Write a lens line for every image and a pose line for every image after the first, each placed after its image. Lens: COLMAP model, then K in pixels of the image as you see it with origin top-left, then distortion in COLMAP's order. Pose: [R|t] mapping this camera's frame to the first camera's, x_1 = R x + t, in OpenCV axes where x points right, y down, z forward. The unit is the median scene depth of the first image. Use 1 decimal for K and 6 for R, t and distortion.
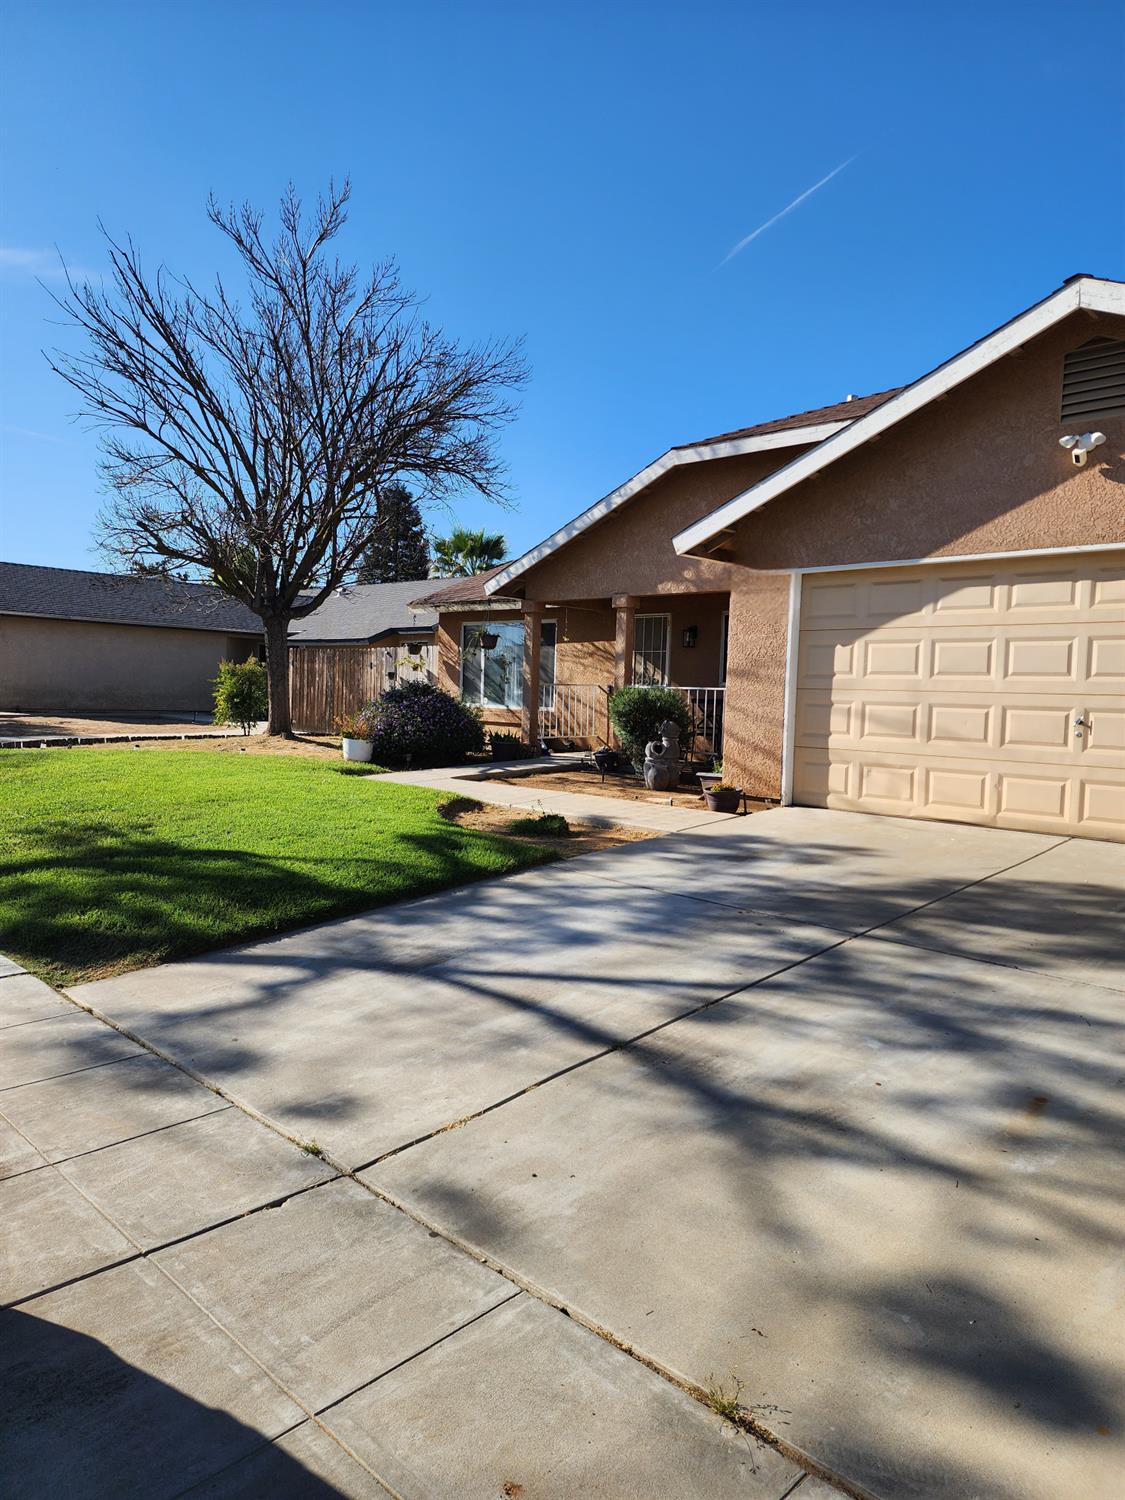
lens RADIAL K [[990.2, 0, 562.5], [0, 990.2, 750.0], [0, 0, 1]] dist [0.091316, -0.073791]
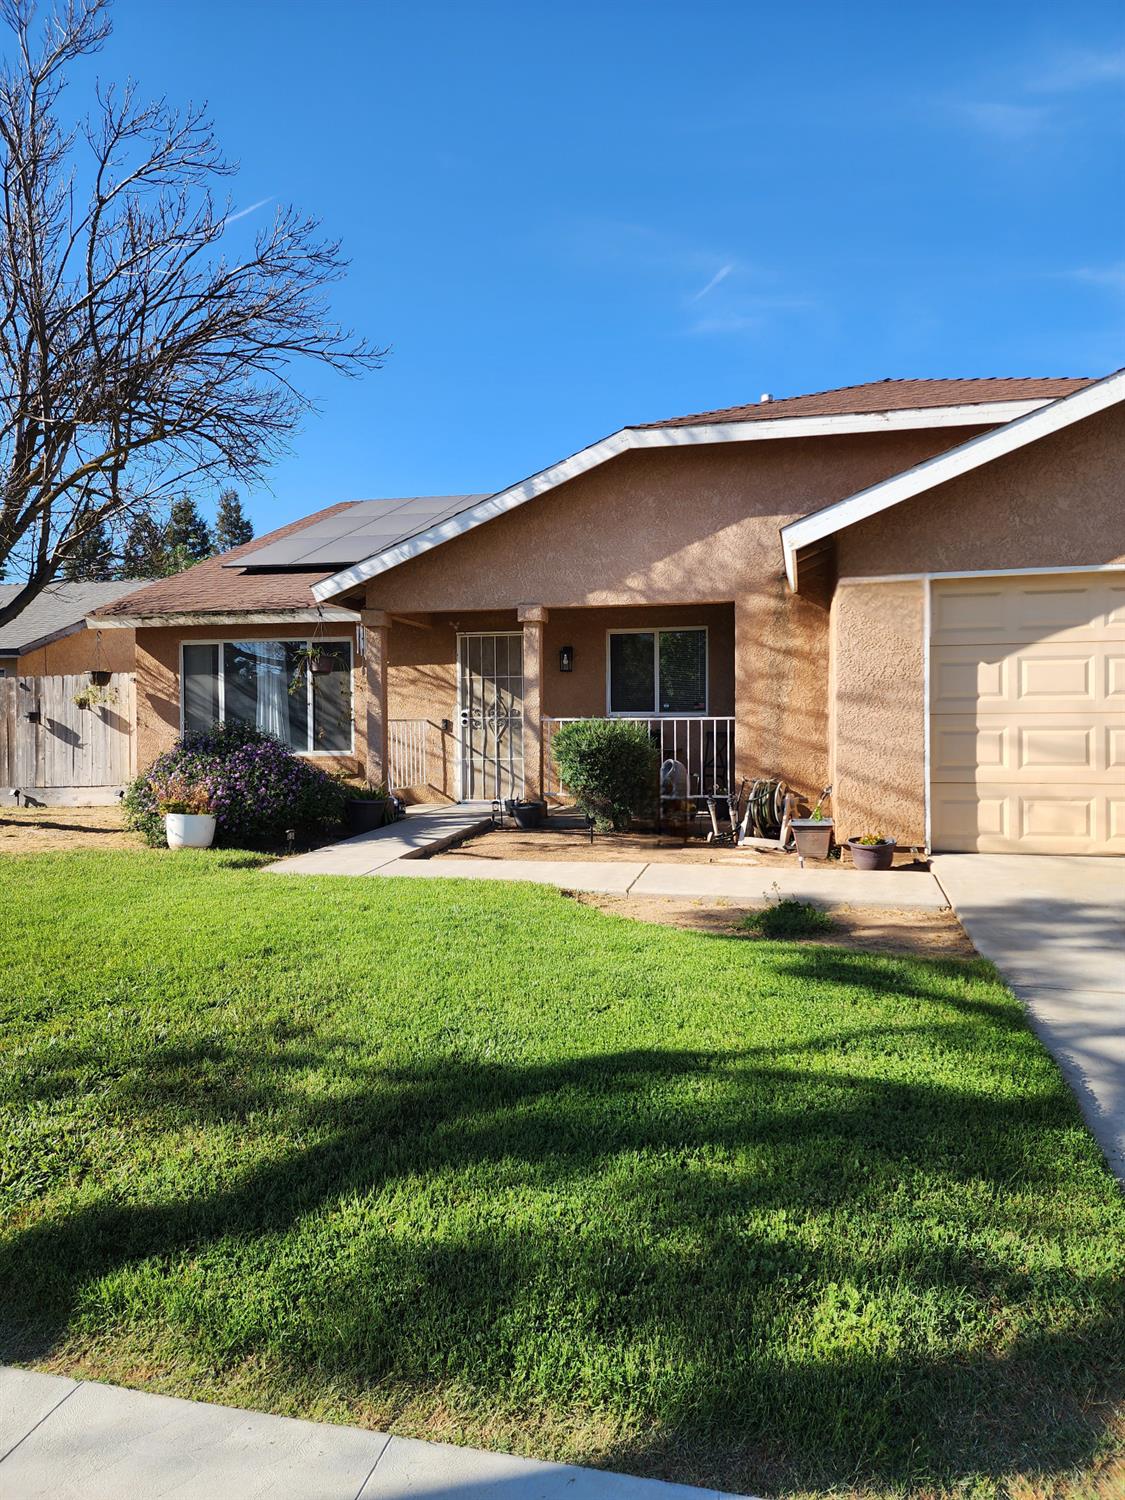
lens RADIAL K [[990.2, 0, 562.5], [0, 990.2, 750.0], [0, 0, 1]] dist [0.091316, -0.073791]
pose [[0.852091, -0.047276, 0.521254, -0.479816], [0.063165, 0.997922, -0.012747, -0.040609], [-0.519568, 0.043787, 0.853306, 0.439797]]
